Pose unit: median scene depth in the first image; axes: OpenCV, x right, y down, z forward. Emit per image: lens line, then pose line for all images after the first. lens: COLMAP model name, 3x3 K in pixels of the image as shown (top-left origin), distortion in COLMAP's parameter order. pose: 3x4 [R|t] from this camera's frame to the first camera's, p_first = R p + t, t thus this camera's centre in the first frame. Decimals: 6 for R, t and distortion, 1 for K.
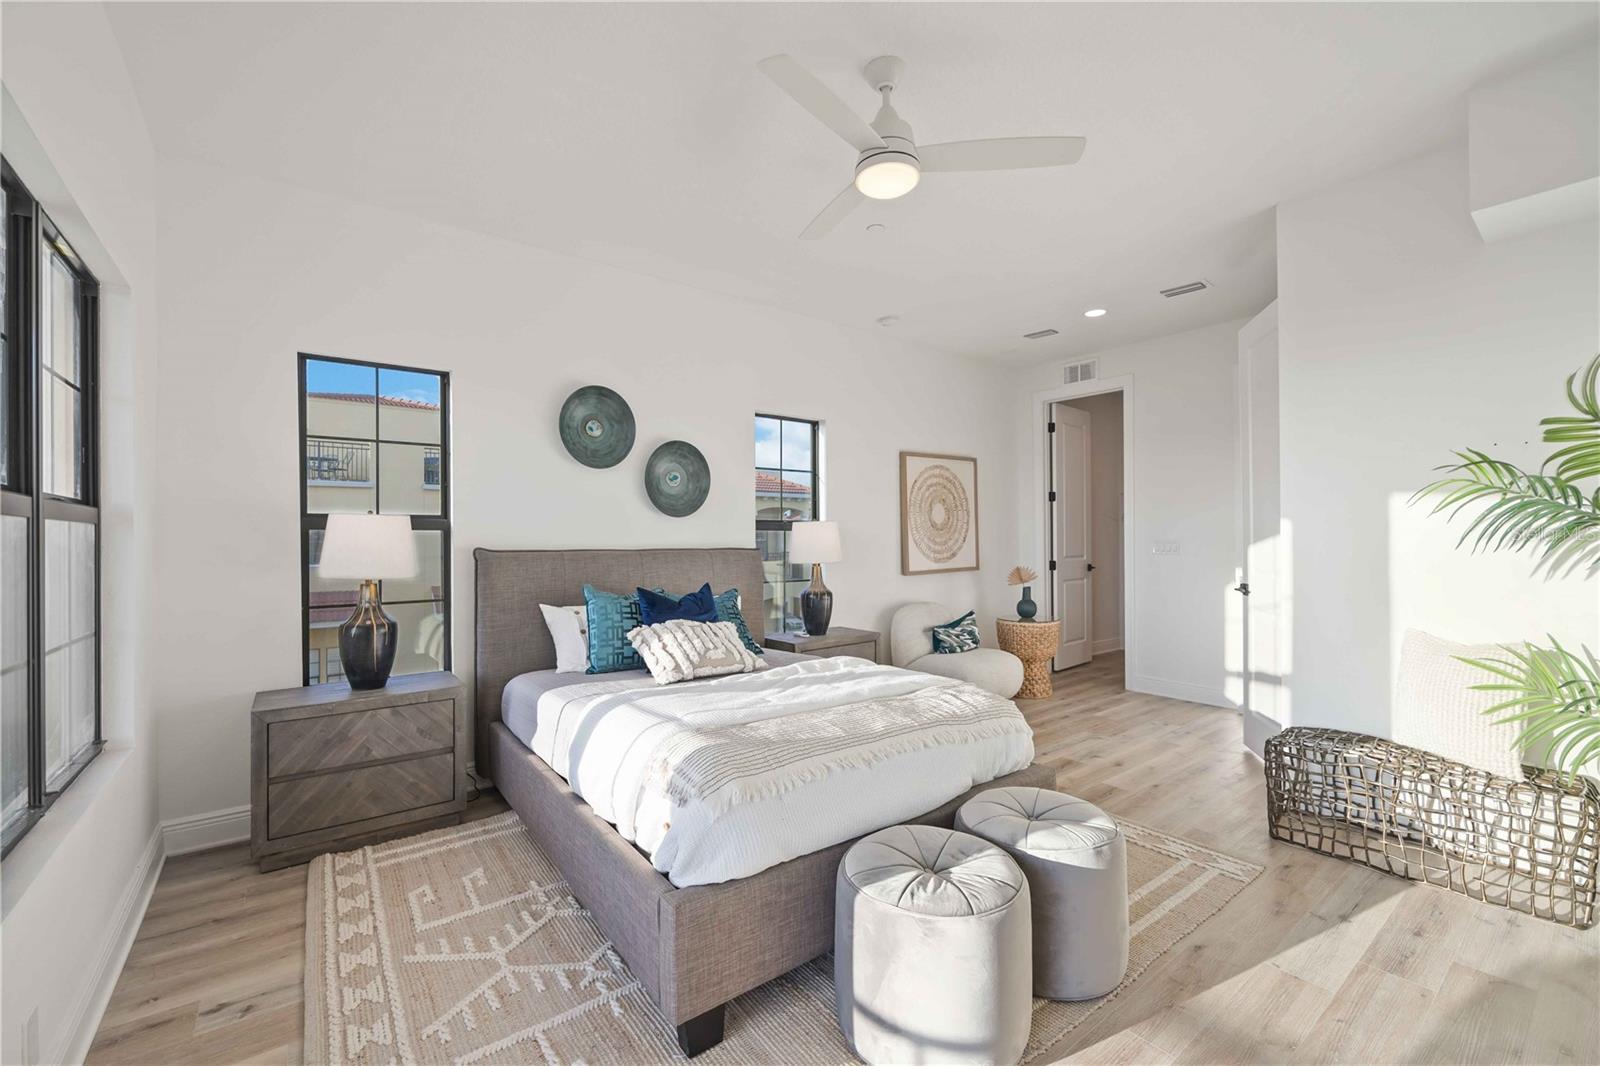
lens RADIAL K [[657.5, 0, 823.3], [0, 657.5, 566.4], [0, 0, 1]] dist [-0.001849, 0.001316]
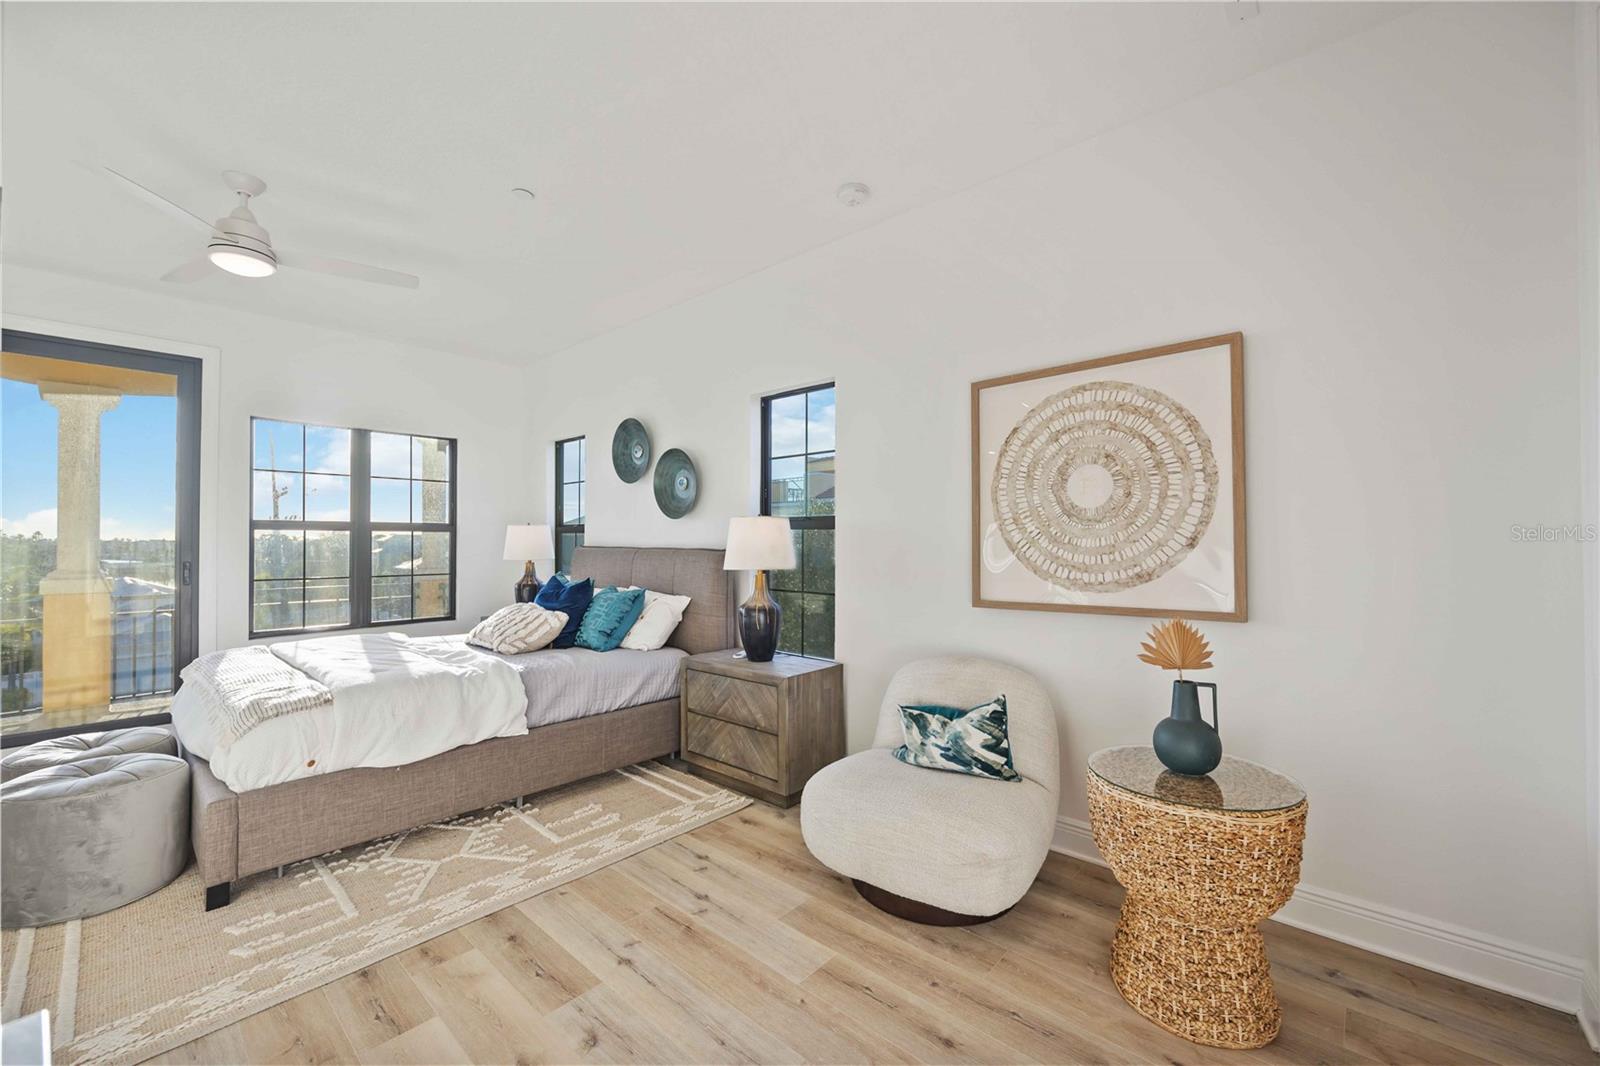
lens RADIAL K [[623.4, 0, 793.9], [0, 623.4, 538.9], [0, 0, 1]] dist [-0.004614, -0.000015]
pose [[0.168617, 0.003158, -0.985677, 0.582579], [-0.041314, 0.999139, -0.003867, -0.032563], [0.984815, 0.041375, 0.168603, 0.723691]]
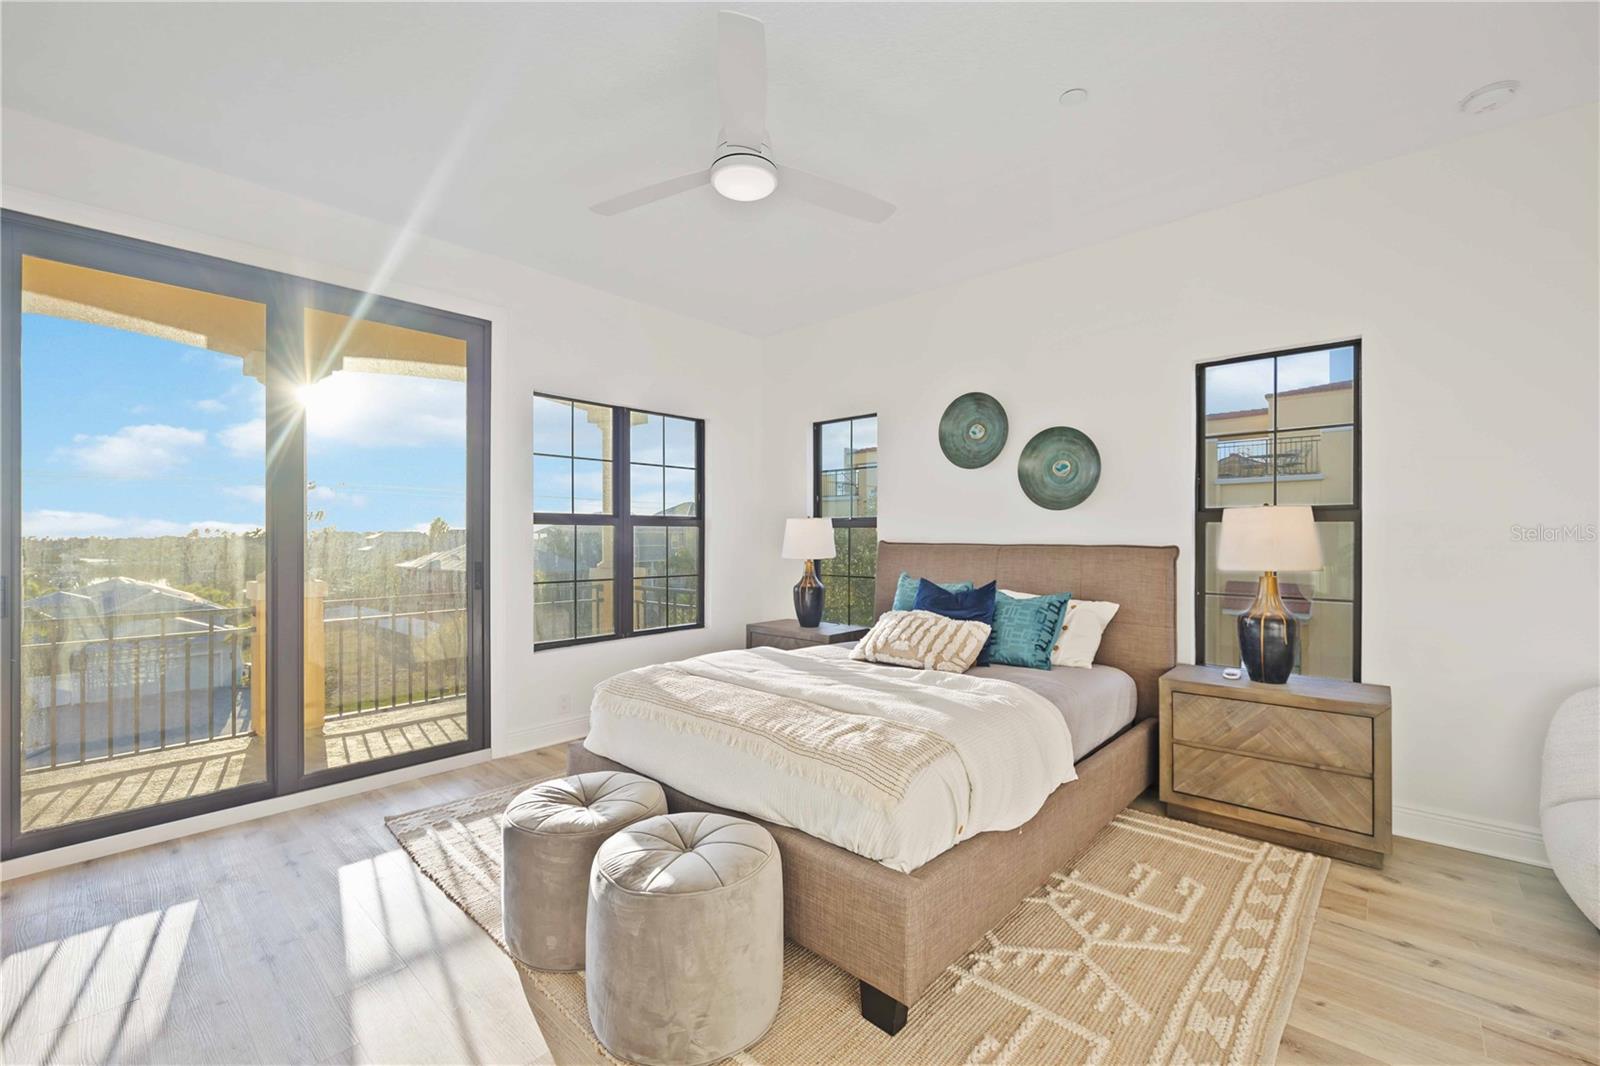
lens RADIAL K [[657.5, 0, 797.3], [0, 657.5, 536.3], [0, 0, 1]] dist [-0.001849, 0.001316]
pose [[0.165260, 0.006473, -0.986229, 0.437874], [-0.038738, 0.999249, 0.000067, -0.017256], [0.985489, 0.038194, 0.165387, 0.349439]]
